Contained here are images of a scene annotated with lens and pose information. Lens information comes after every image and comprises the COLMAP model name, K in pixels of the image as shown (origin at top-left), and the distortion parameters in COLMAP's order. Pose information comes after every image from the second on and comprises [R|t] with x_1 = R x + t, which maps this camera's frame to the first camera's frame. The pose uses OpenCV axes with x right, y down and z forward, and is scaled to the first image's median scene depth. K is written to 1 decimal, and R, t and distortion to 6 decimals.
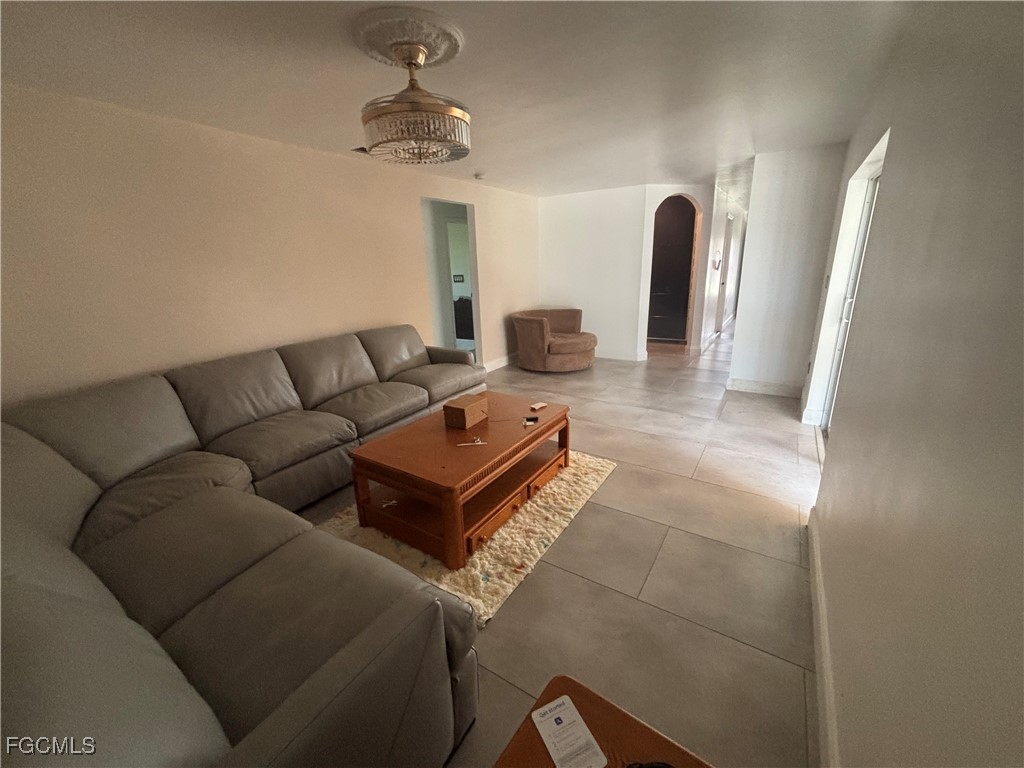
lens RADIAL K [[411.4, 0, 512.0], [0, 411.4, 384.0], [0, 0, 1]] dist [0.001168, 0.000204]
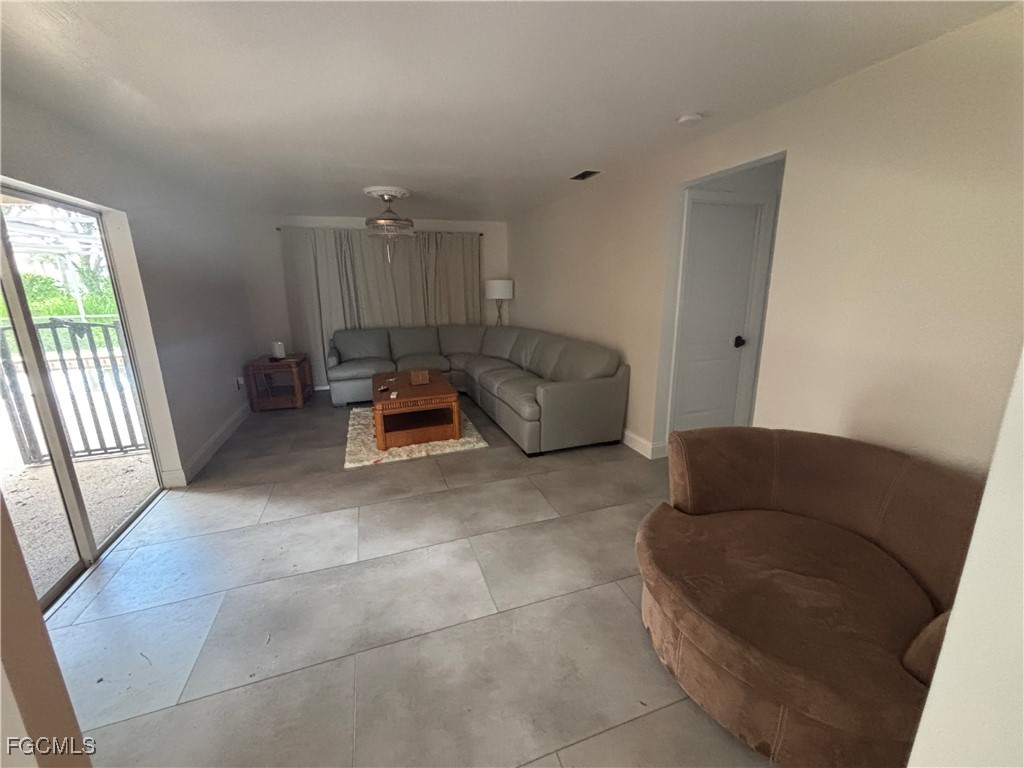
lens RADIAL K [[411.4, 0, 512.0], [0, 411.4, 384.0], [0, 0, 1]] dist [0.001168, 0.000204]
pose [[-0.607014, 0.220506, -0.763486, 0.513191], [-0.194735, 0.890169, 0.411920, -0.376490], [0.770462, 0.398719, -0.497405, 1.188285]]
